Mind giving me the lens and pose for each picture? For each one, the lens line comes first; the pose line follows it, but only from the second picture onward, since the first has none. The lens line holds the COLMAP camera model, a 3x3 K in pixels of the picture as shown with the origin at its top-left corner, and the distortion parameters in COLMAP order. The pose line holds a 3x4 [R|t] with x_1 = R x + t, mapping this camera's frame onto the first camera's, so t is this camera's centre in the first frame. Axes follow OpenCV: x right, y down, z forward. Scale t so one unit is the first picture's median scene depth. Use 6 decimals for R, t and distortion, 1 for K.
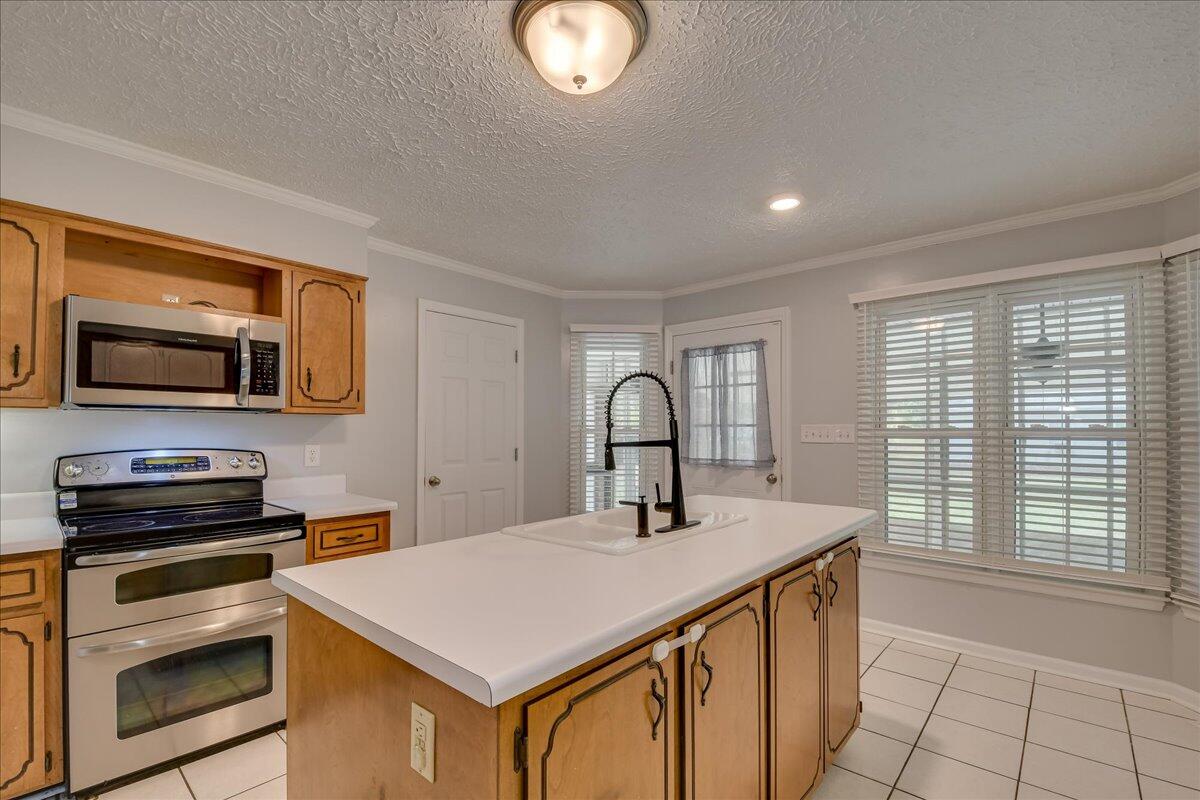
lens RADIAL K [[540.0, 0, 578.0], [0, 540.0, 424.1], [0, 0, 1]] dist [-0.000267, -0.000624]
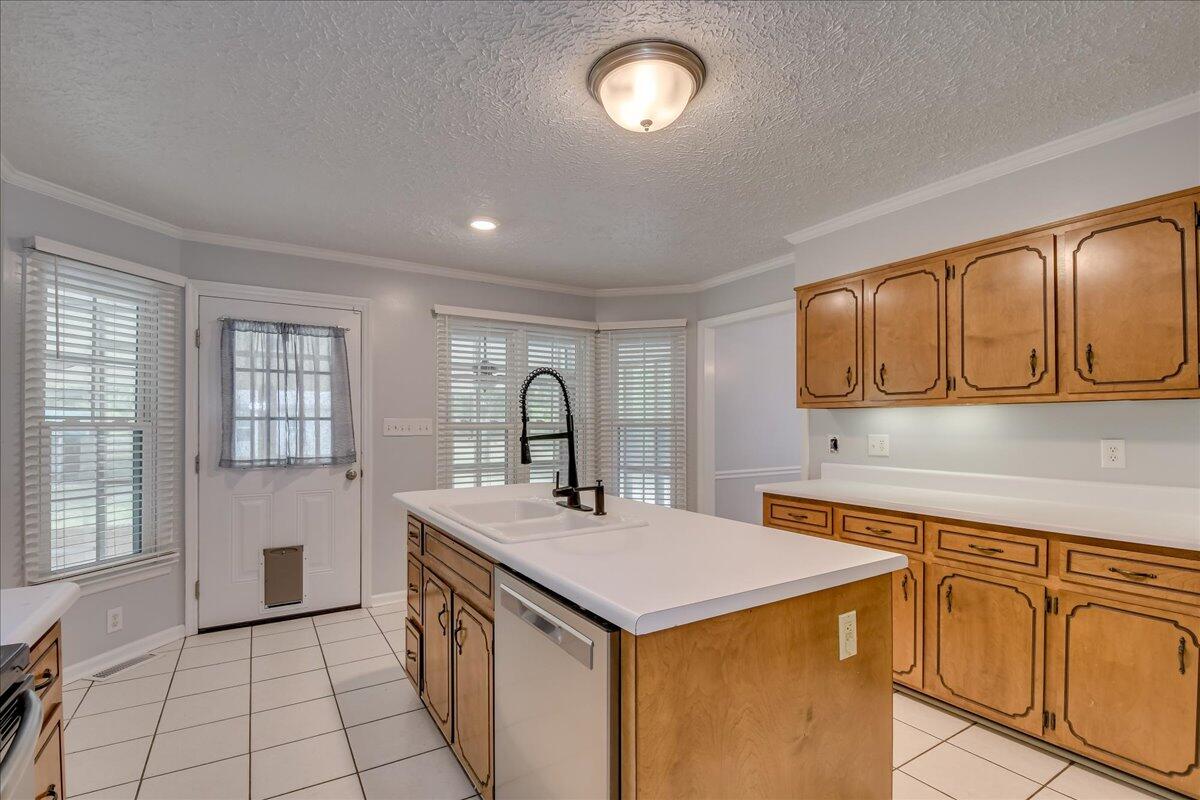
lens RADIAL K [[560.1, 0, 603.3], [0, 560.1, 418.9], [0, 0, 1]] dist [0.048271, -0.000010]
pose [[0.272204, 0.006777, 0.962216, -0.909778], [-0.010017, 0.999941, -0.004209, 0.004311], [-0.962187, -0.008492, 0.272256, 0.567289]]
